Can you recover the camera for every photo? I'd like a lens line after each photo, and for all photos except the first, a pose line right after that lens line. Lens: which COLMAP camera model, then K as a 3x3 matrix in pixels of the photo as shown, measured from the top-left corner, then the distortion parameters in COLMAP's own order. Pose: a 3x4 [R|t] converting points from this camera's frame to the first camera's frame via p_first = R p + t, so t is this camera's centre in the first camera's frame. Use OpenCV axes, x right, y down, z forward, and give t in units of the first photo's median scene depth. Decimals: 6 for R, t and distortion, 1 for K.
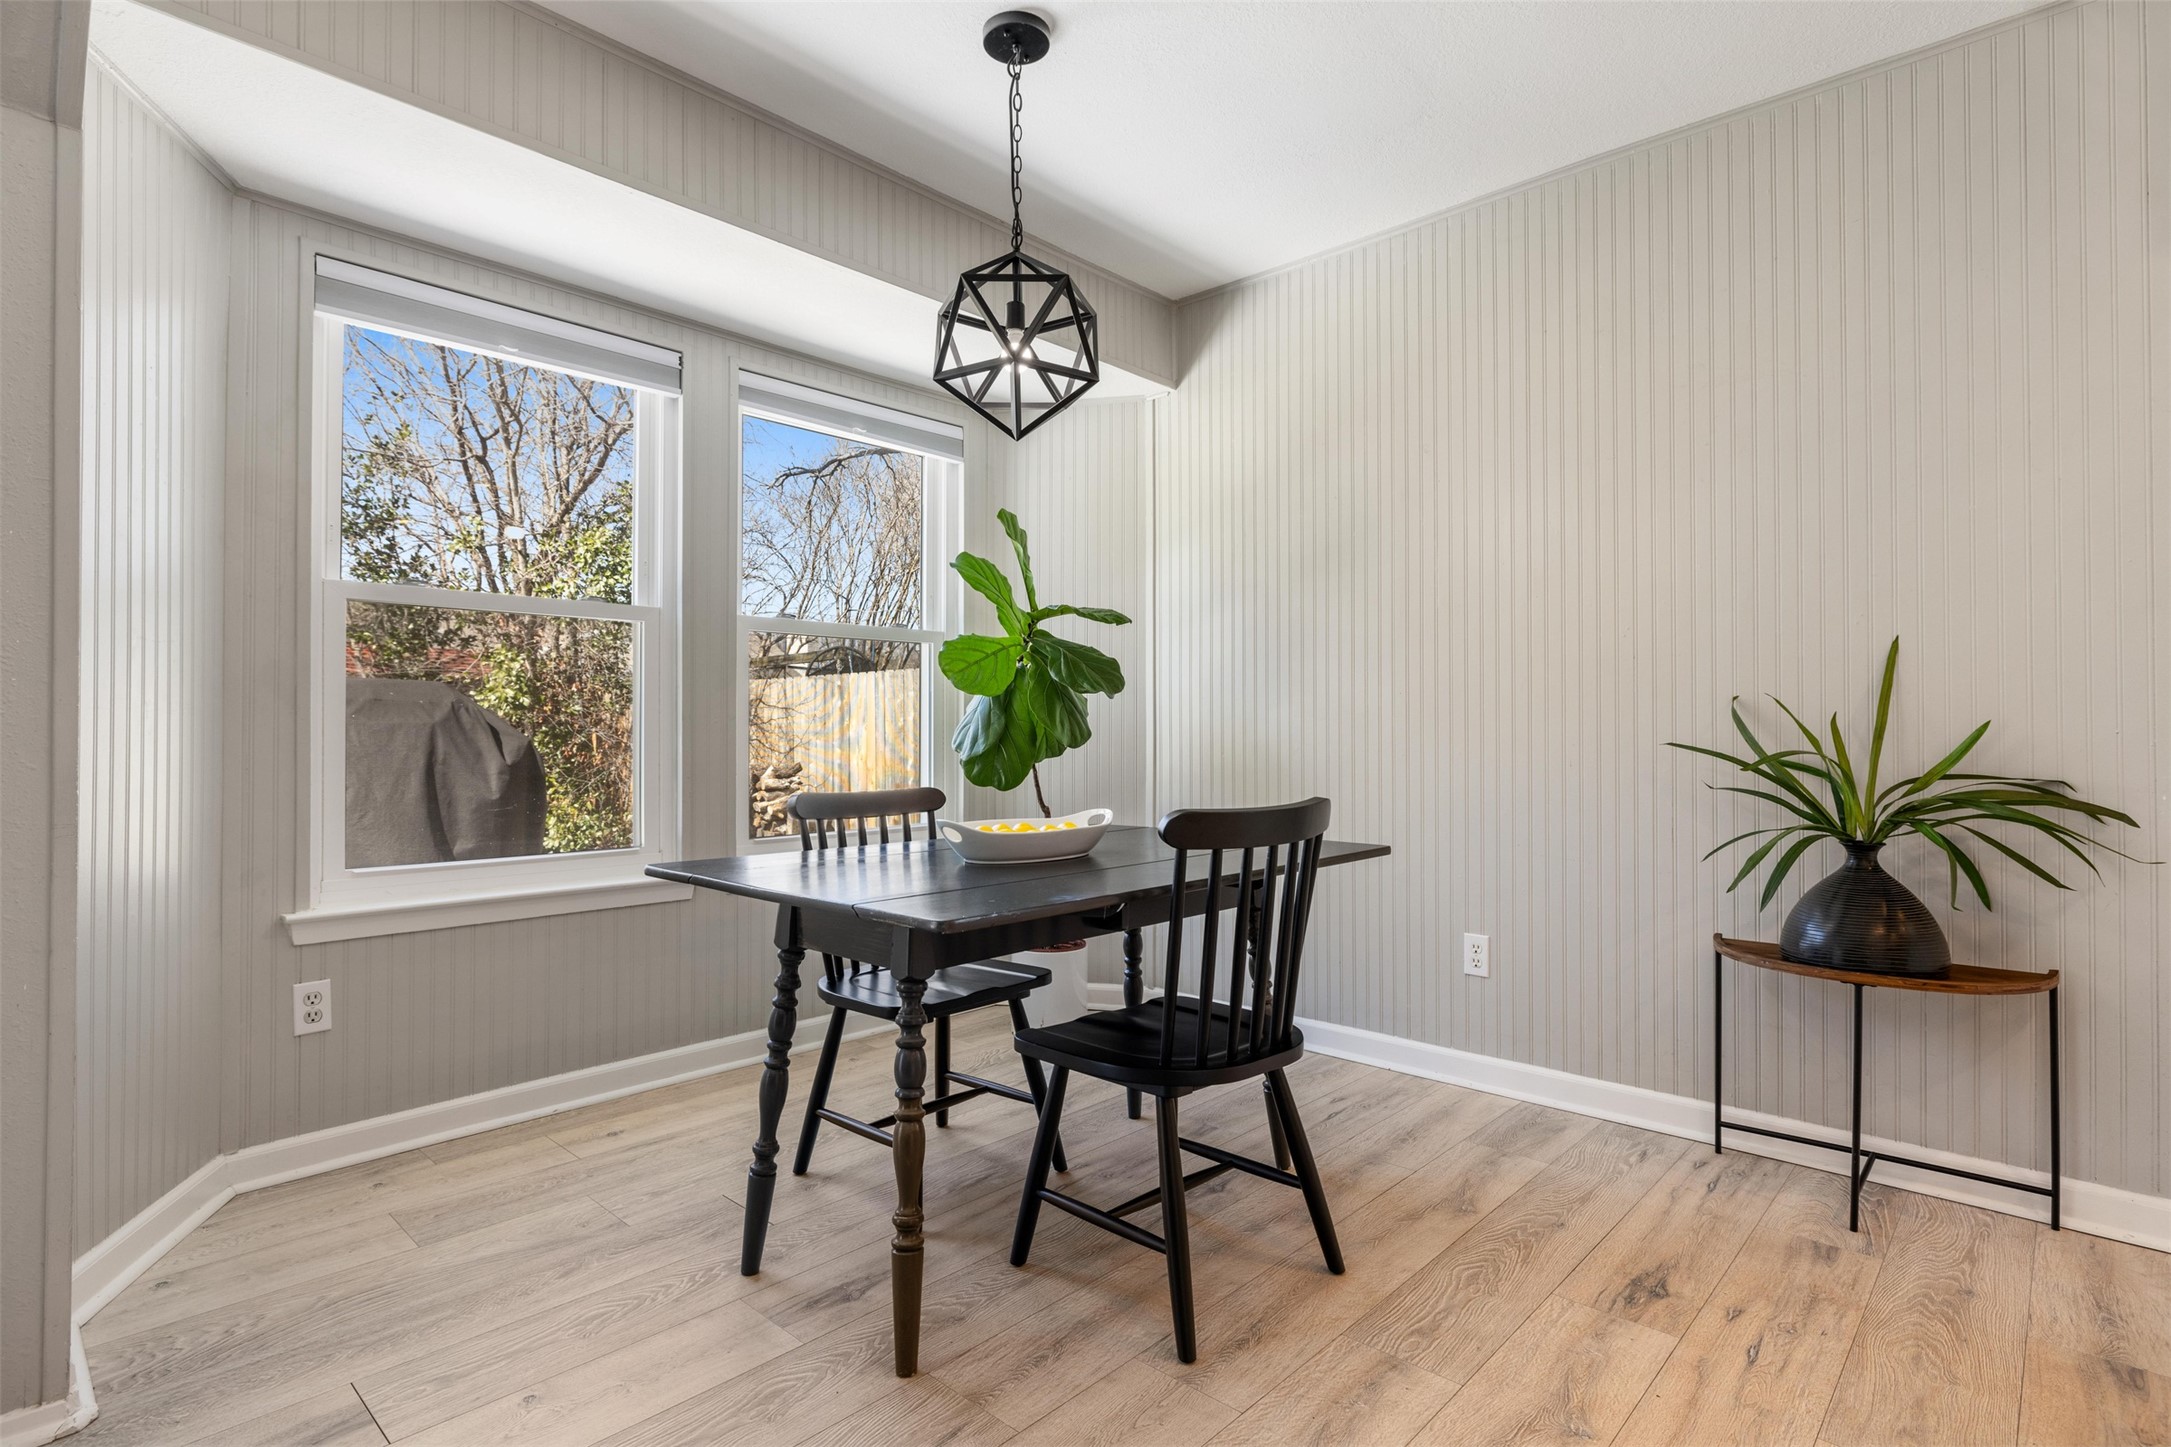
lens RADIAL K [[1078.1, 0, 1073.9], [0, 1078.1, 728.2], [0, 0, 1]] dist [-0.004104, -0.000441]
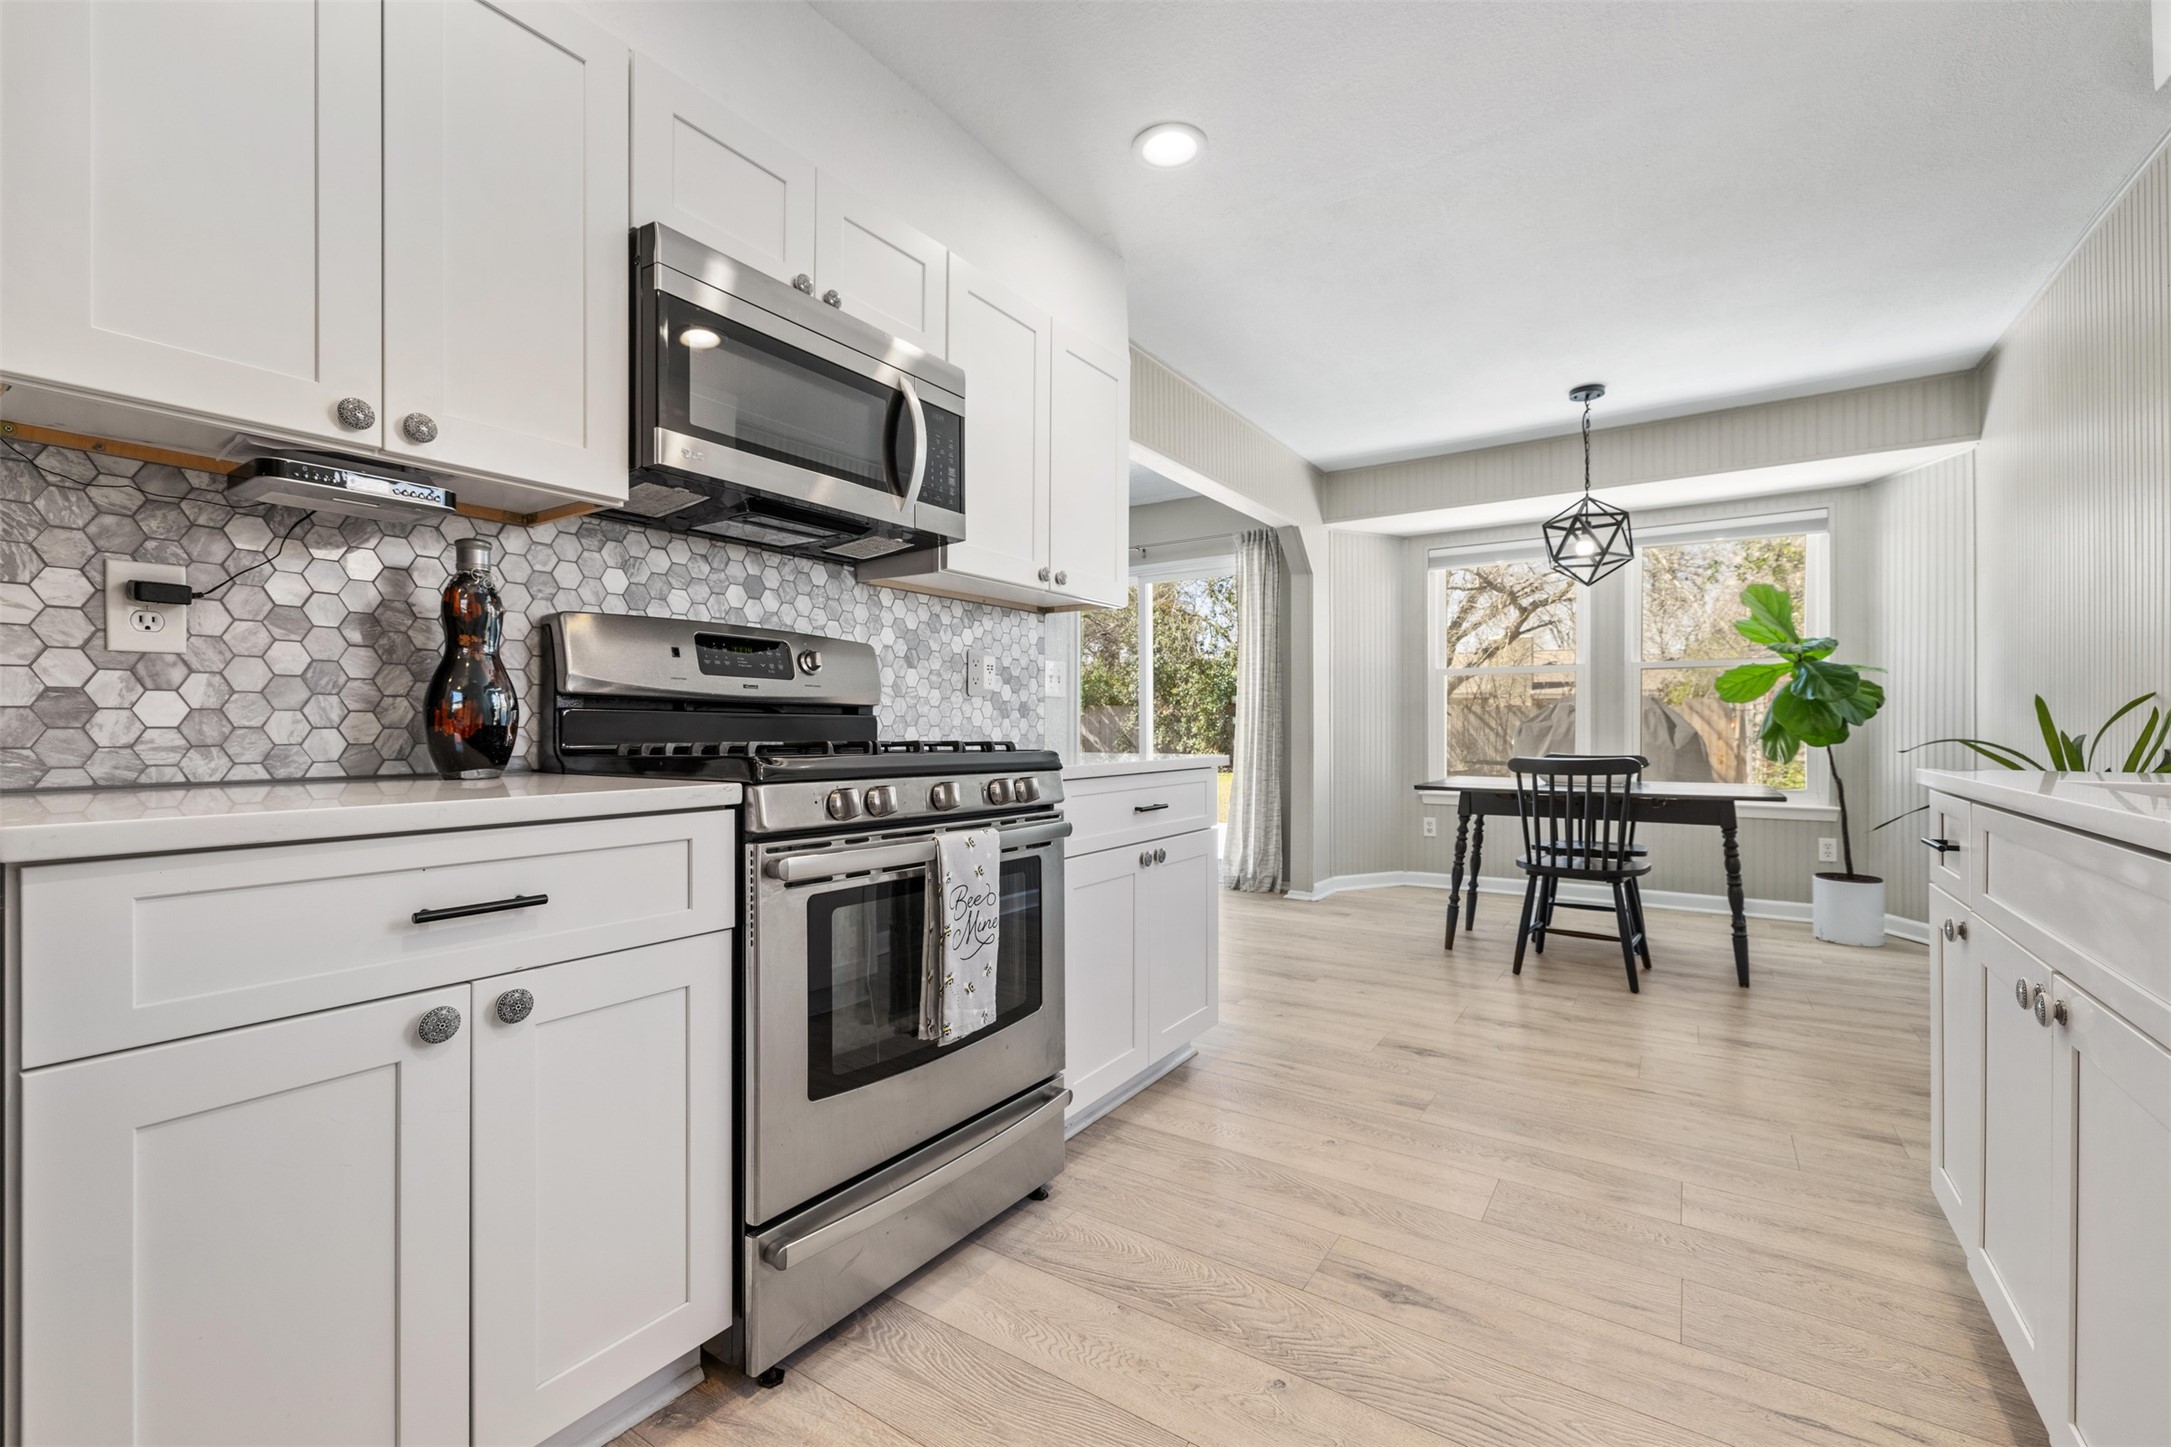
lens RADIAL K [[908.5, 0, 1080.8], [0, 908.5, 722.9], [0, 0, 1]] dist [0.000219, -0.000468]
pose [[0.167525, -0.001198, -0.985867, 1.403682], [0.007109, 0.999975, -0.000007, -0.010467], [0.985842, -0.007007, 0.167529, -0.253324]]
